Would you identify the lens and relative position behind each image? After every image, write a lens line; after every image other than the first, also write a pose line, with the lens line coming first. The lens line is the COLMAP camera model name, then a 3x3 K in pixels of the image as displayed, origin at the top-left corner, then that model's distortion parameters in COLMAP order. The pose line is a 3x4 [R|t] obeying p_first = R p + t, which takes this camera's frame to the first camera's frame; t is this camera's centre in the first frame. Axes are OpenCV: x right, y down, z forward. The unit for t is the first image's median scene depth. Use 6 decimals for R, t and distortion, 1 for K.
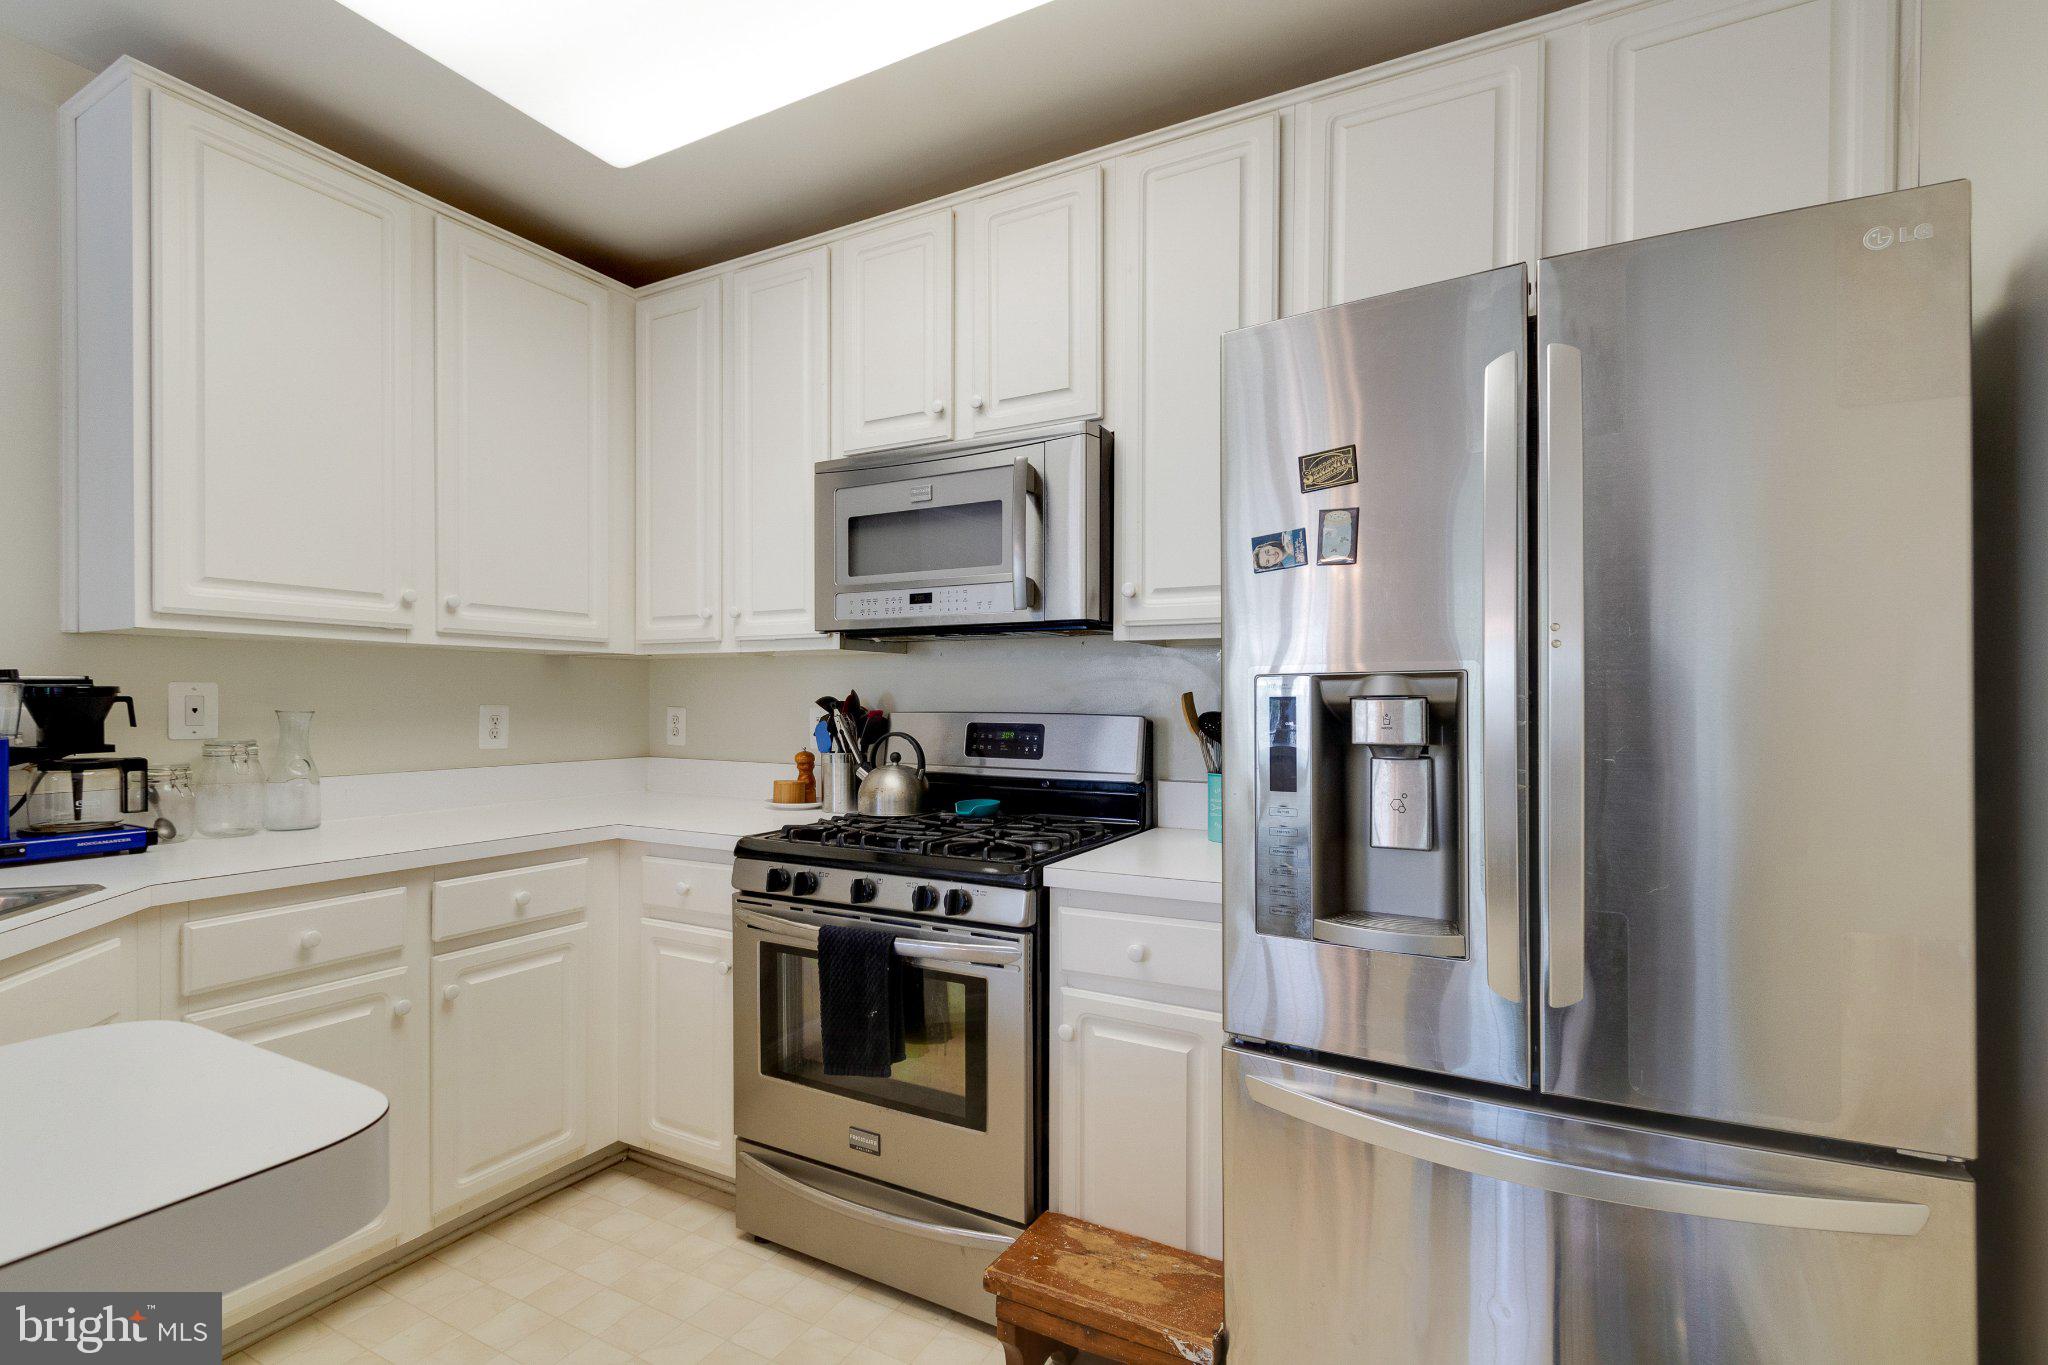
lens RADIAL K [[953.3, 0, 1015.9], [0, 953.3, 709.6], [0, 0, 1]] dist [0.001117, 0.000132]
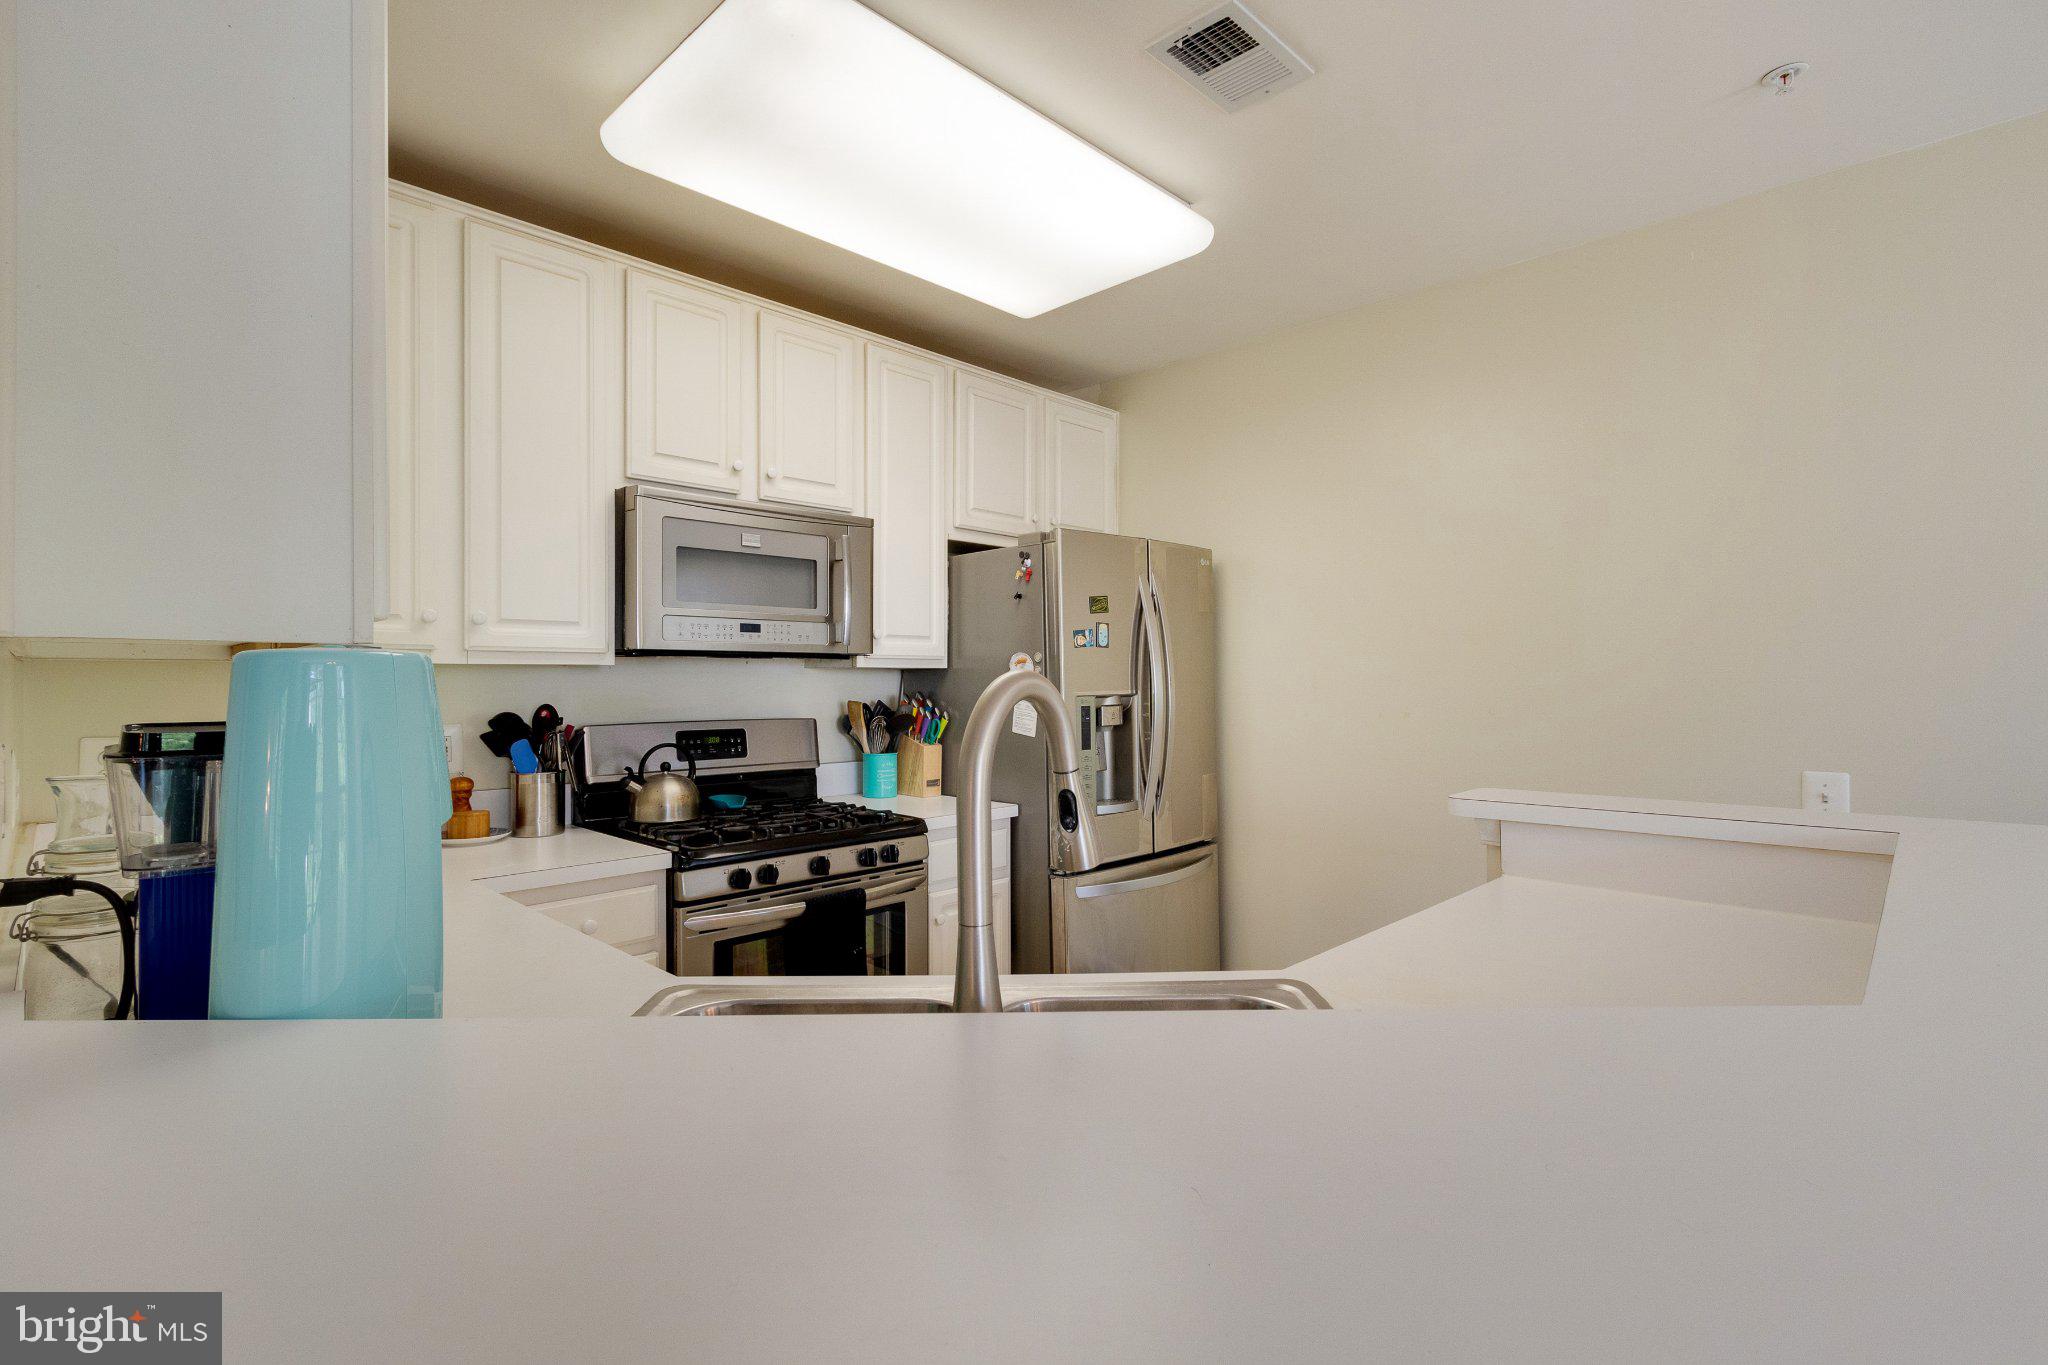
lens RADIAL K [[953.3, 0, 1027.7], [0, 953.3, 675.9], [0, 0, 1]] dist [0.001117, 0.000132]
pose [[0.265861, -0.000257, 0.964011, -1.211073], [0.013488, 0.999903, -0.003453, -0.049946], [-0.963917, 0.013921, 0.265839, 0.363428]]
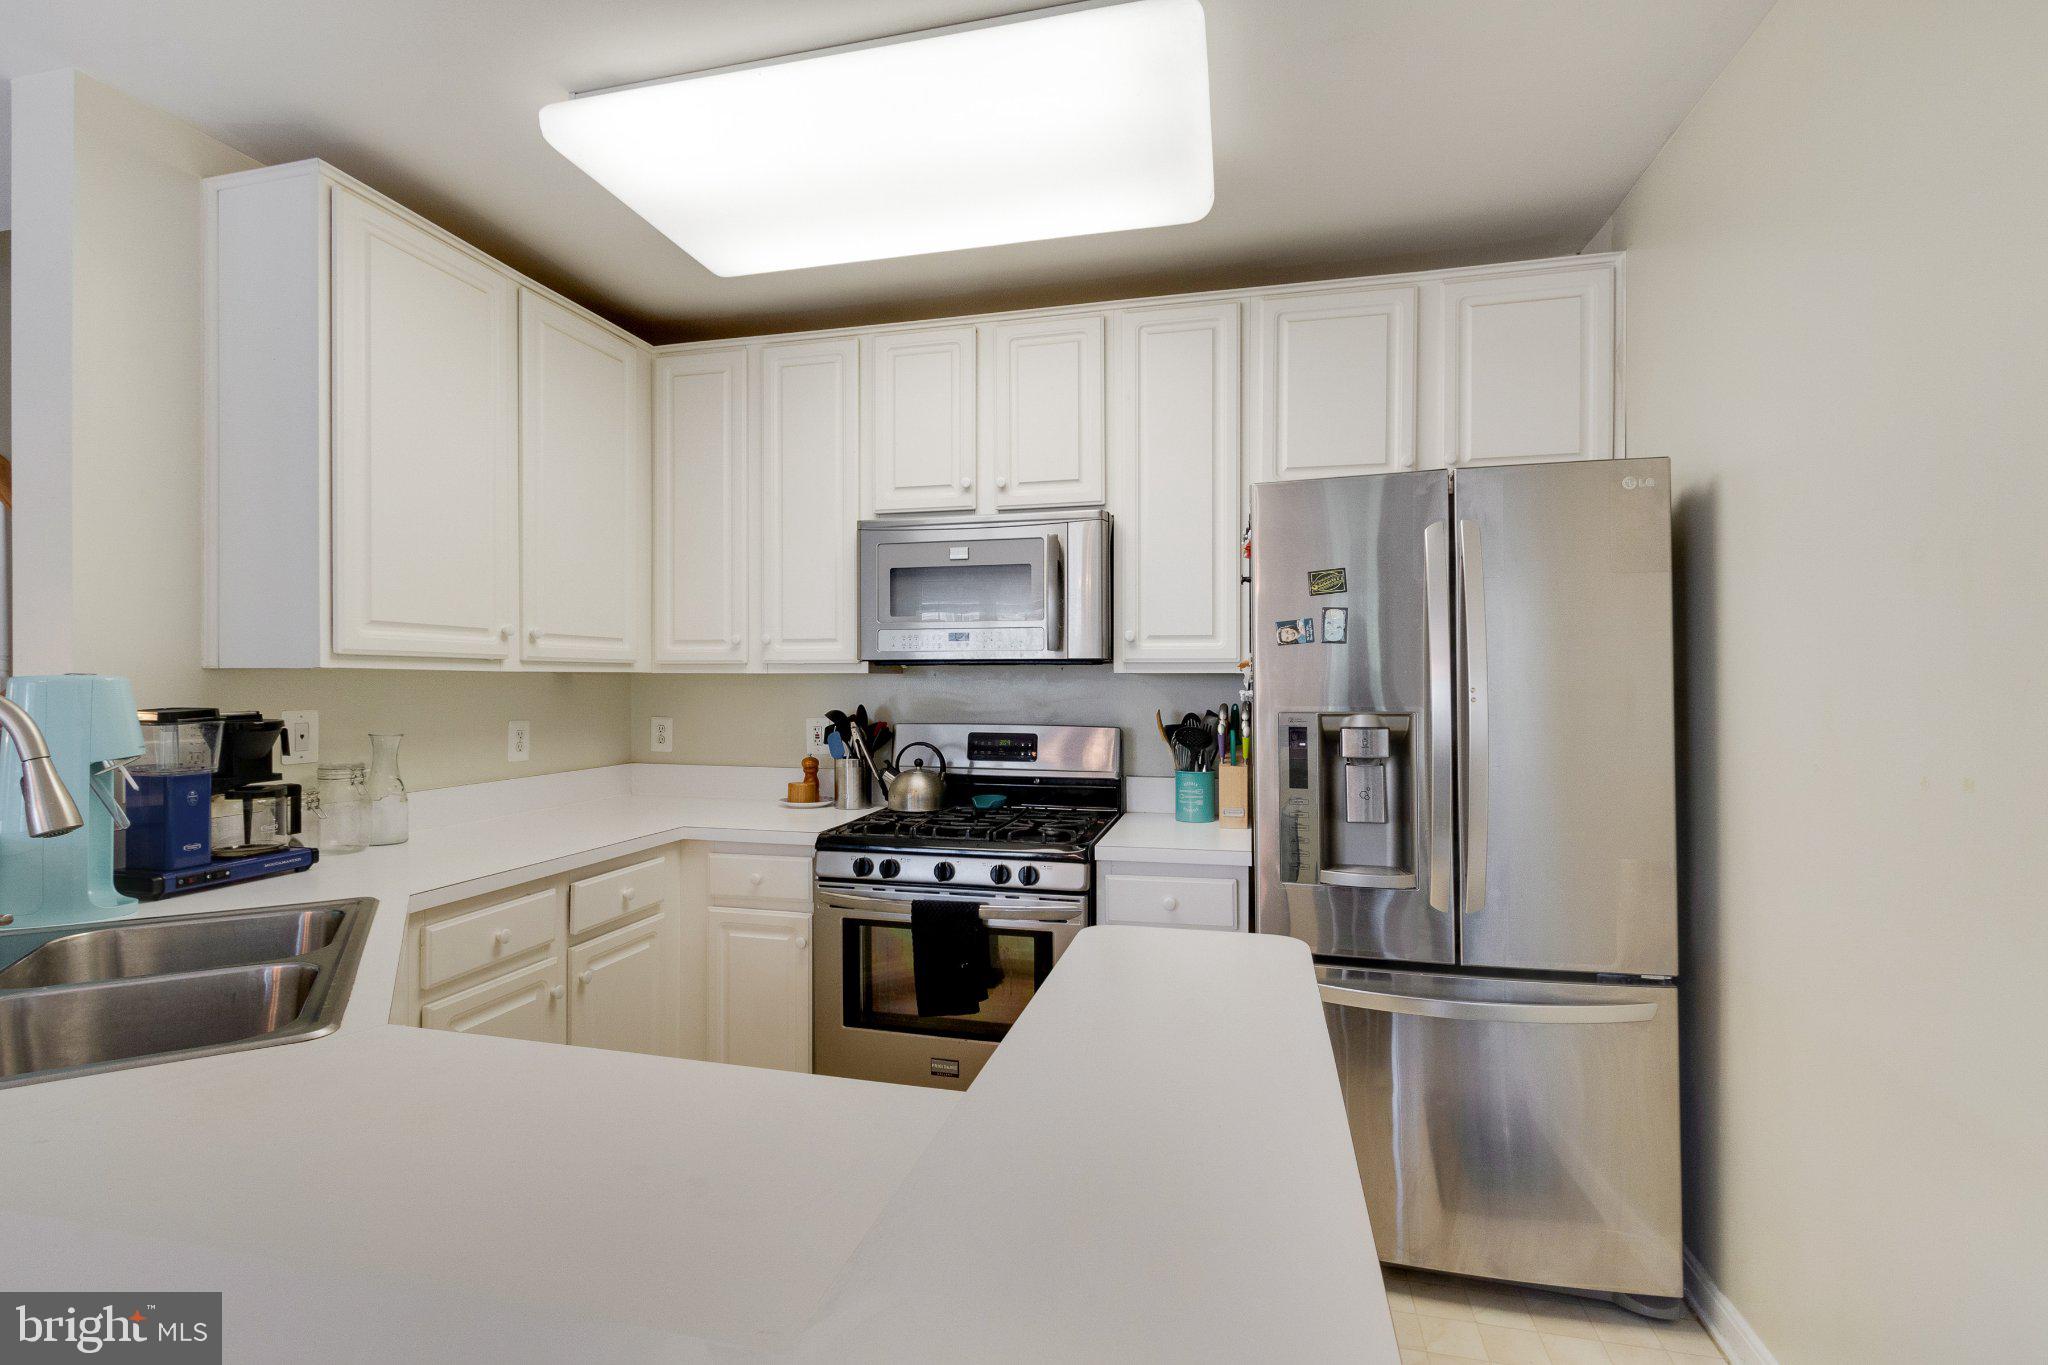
lens RADIAL K [[953.3, 0, 1017.1], [0, 953.3, 683.2], [0, 0, 1]] dist [0.001117, 0.000132]
pose [[0.967108, -0.002211, 0.254356, -0.360545], [0.003920, 0.999973, -0.006210, -0.049937], [-0.254336, 0.007003, 0.967091, -0.244050]]
